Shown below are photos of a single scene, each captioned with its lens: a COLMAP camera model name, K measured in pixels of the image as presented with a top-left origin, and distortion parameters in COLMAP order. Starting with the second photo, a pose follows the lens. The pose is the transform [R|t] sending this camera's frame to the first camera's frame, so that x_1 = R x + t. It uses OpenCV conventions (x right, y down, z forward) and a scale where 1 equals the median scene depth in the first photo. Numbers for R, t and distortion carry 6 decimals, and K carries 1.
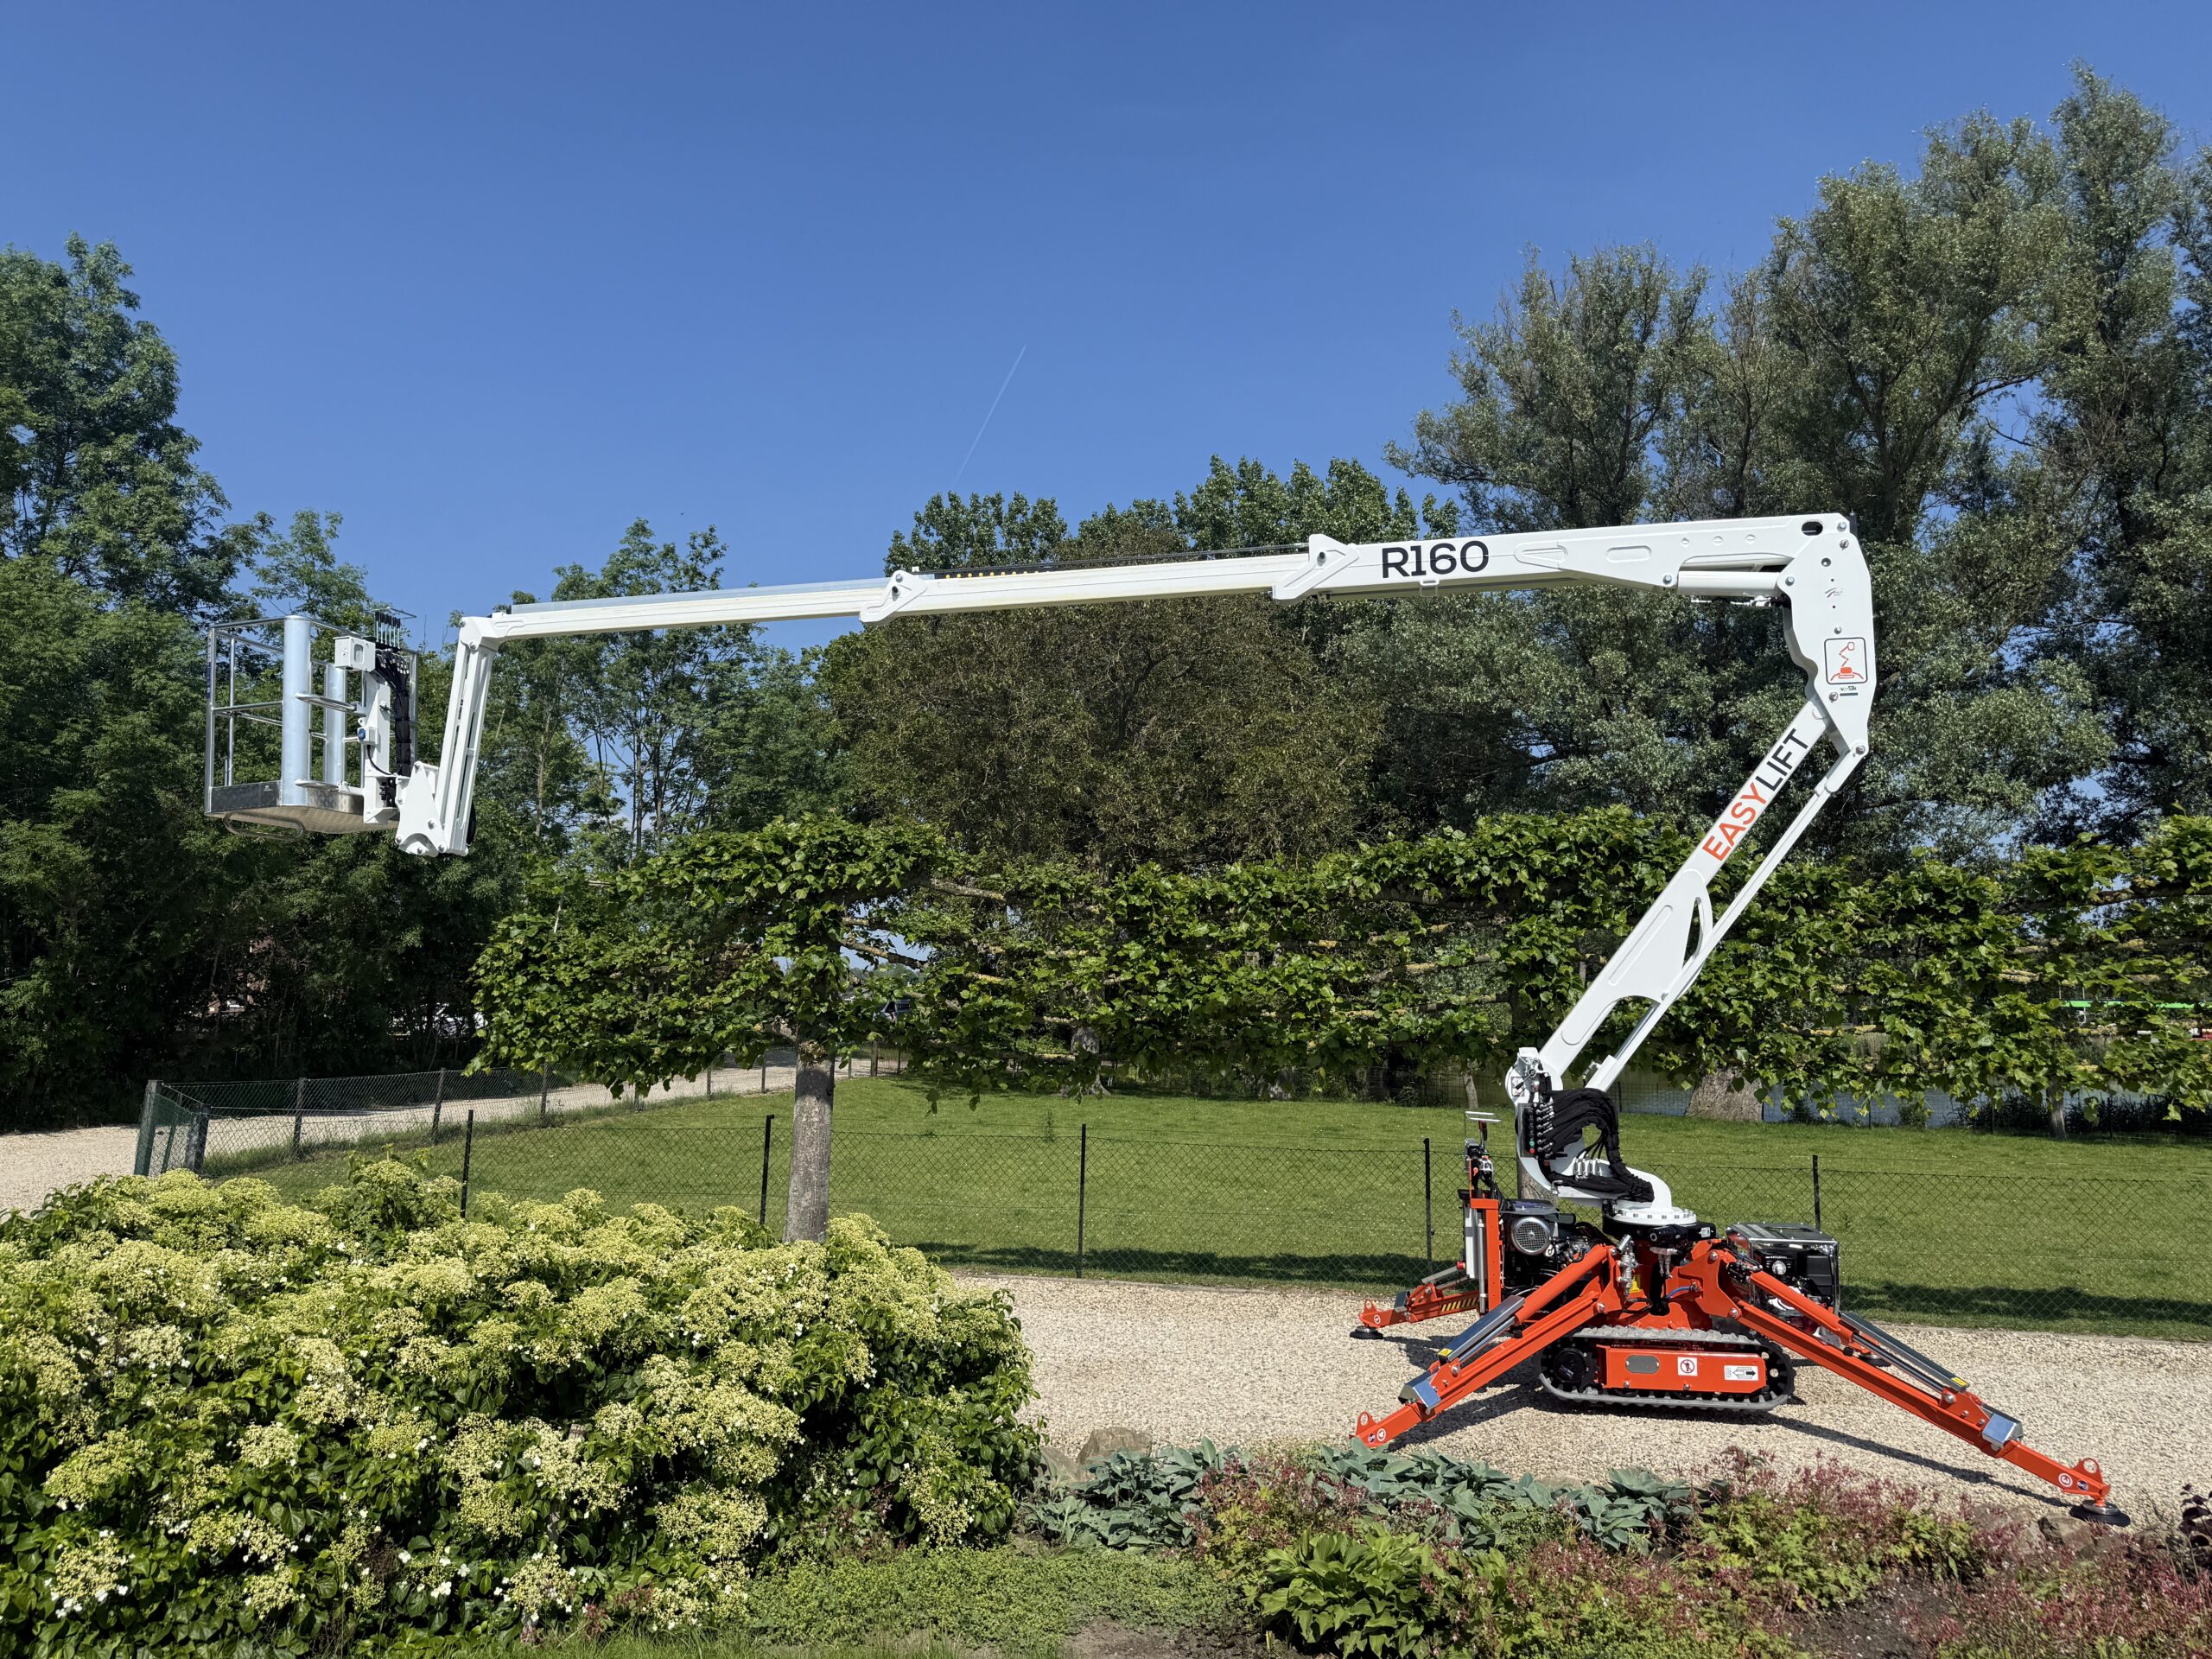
lens RADIAL K [[1566.6, 0, 1093.5], [0, 1566.6, 827.6], [0, 0, 1]] dist [0.036483, -0.037951]
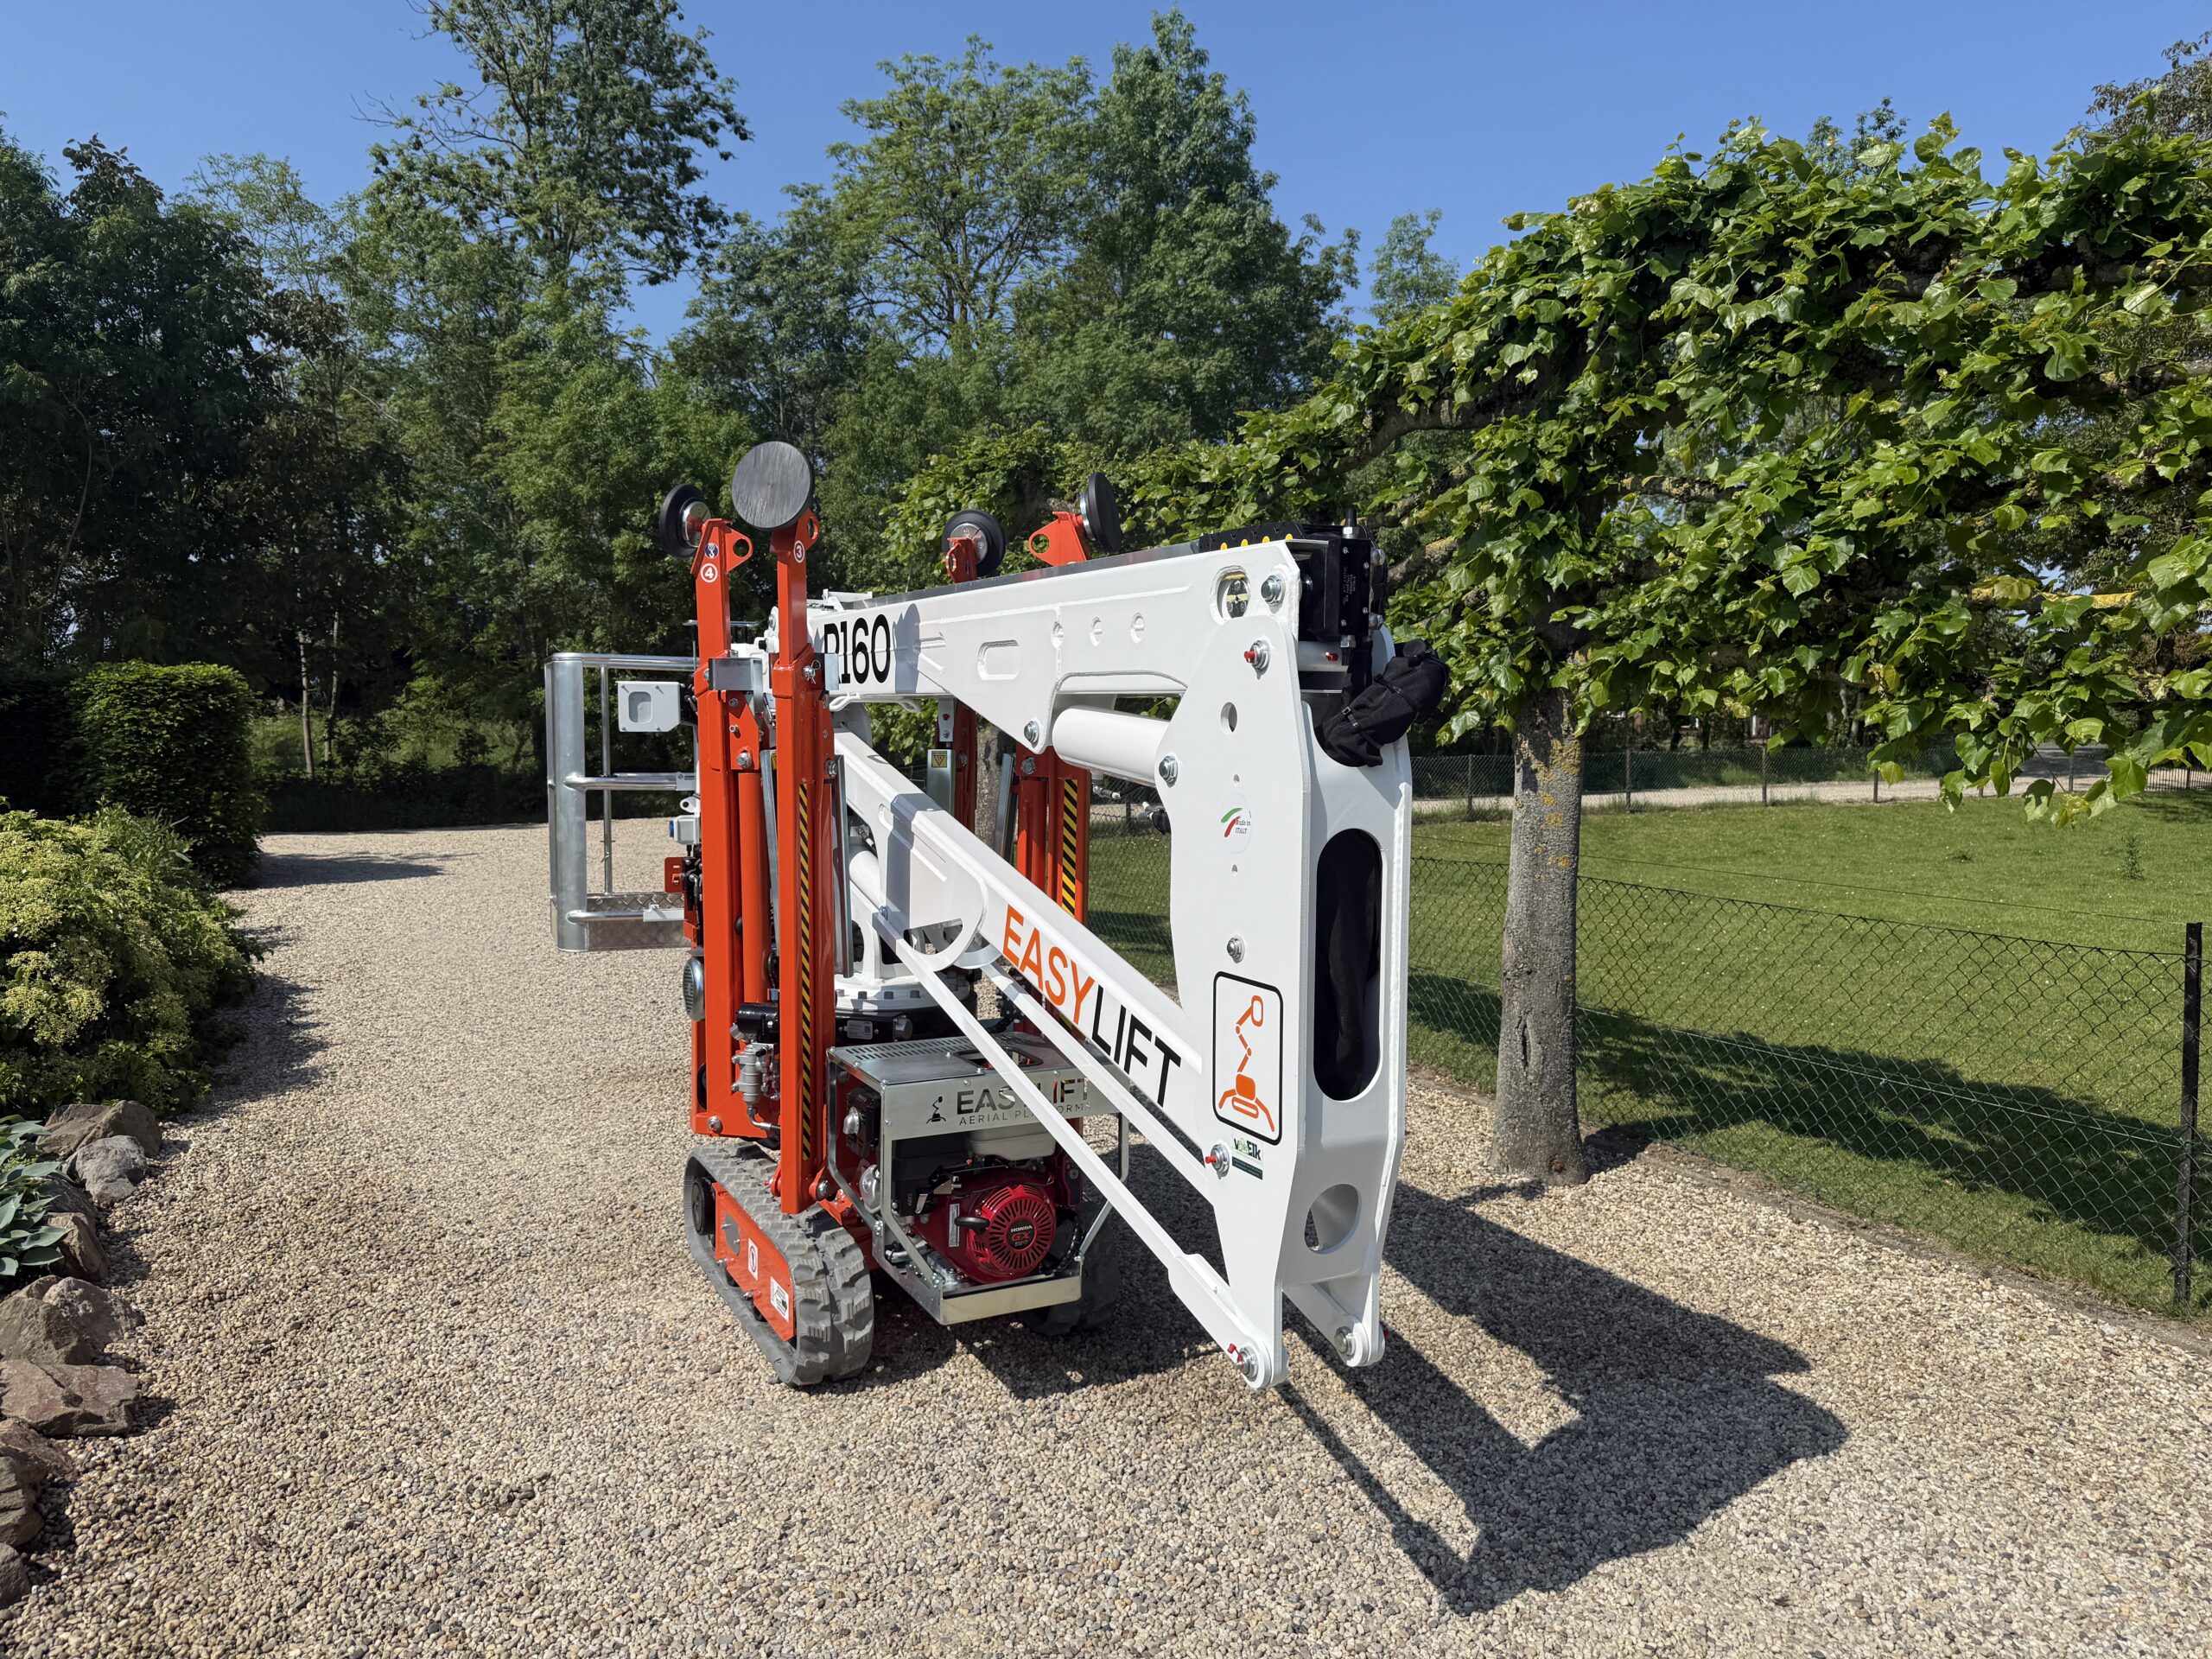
lens RADIAL K [[1566.6, 0, 1085.6], [0, 1566.6, 836.4], [0, 0, 1]] dist [0.036483, -0.037951]
pose [[0.612011, 0.045903, -0.789516, 0.611217], [0.102035, 0.985387, 0.136386, 0.100276], [0.784240, -0.164027, 0.598384, 0.565576]]
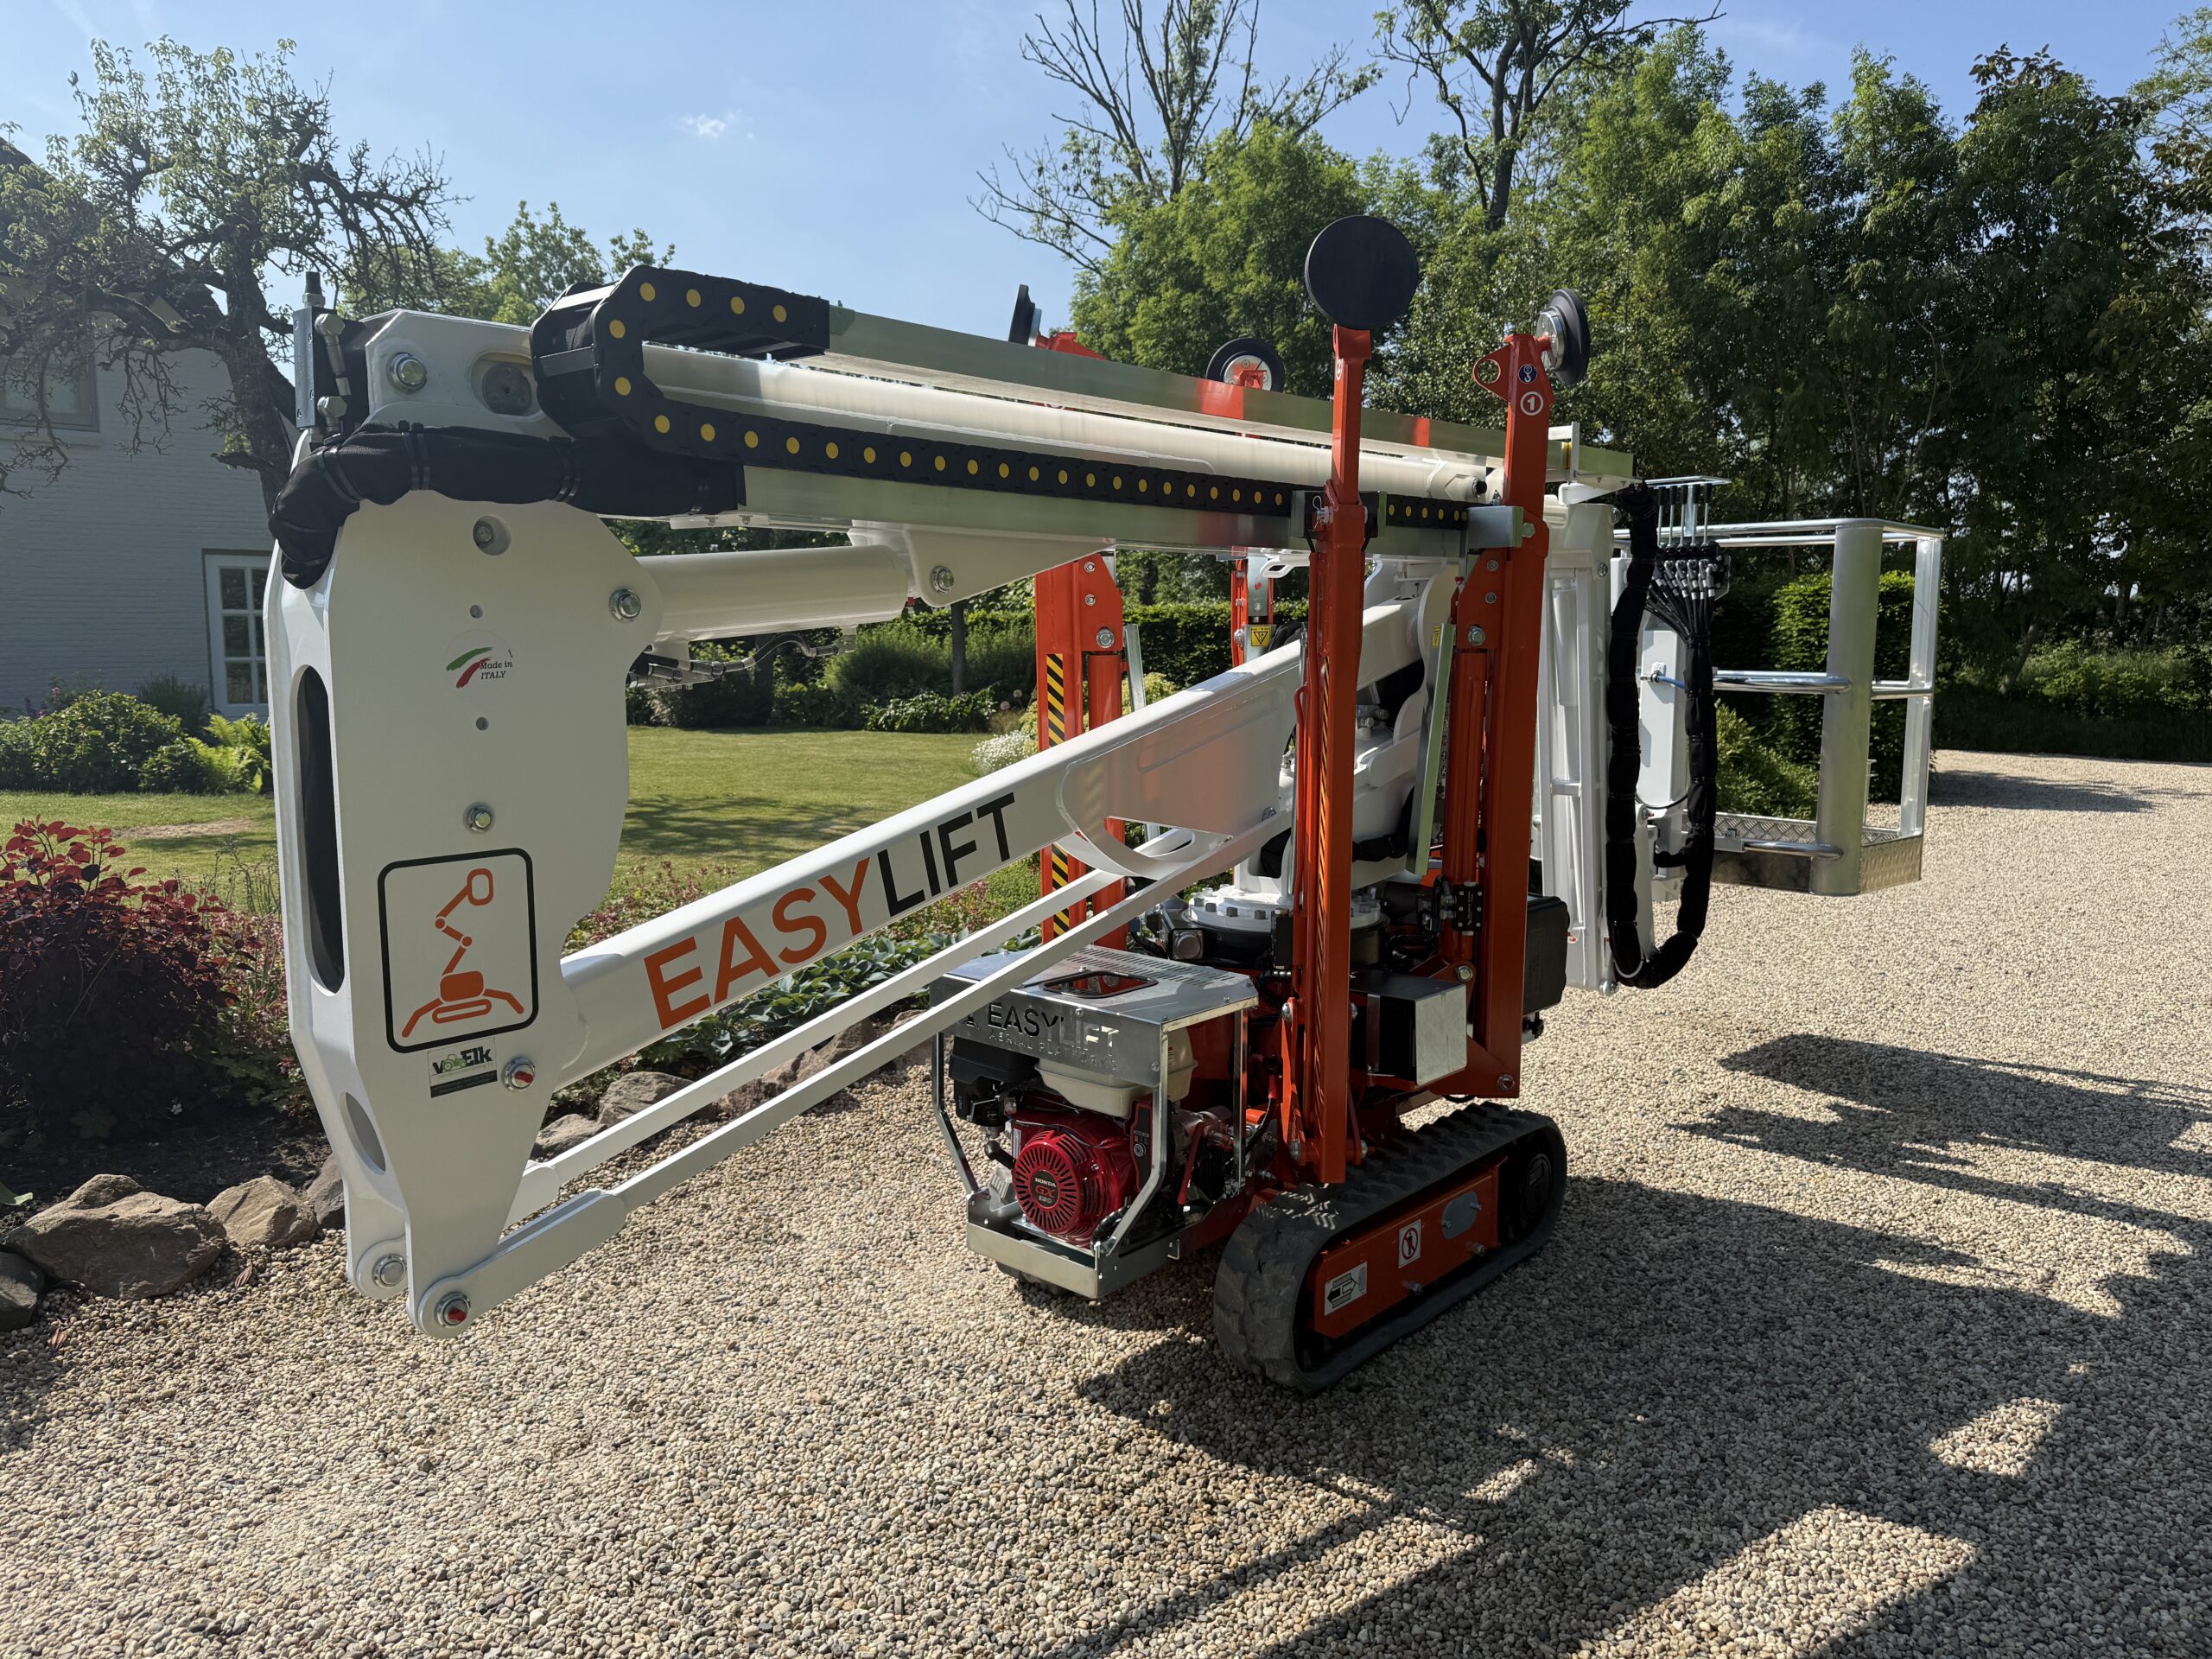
lens RADIAL K [[1566.6, 0, 1115.0], [0, 1566.6, 816.6], [0, 0, 1]] dist [0.036483, -0.037951]
pose [[-0.513161, 0.080340, -0.854524, 0.572220], [0.090546, 0.995121, 0.039183, 0.151008], [0.853503, -0.057267, -0.517931, 0.900276]]
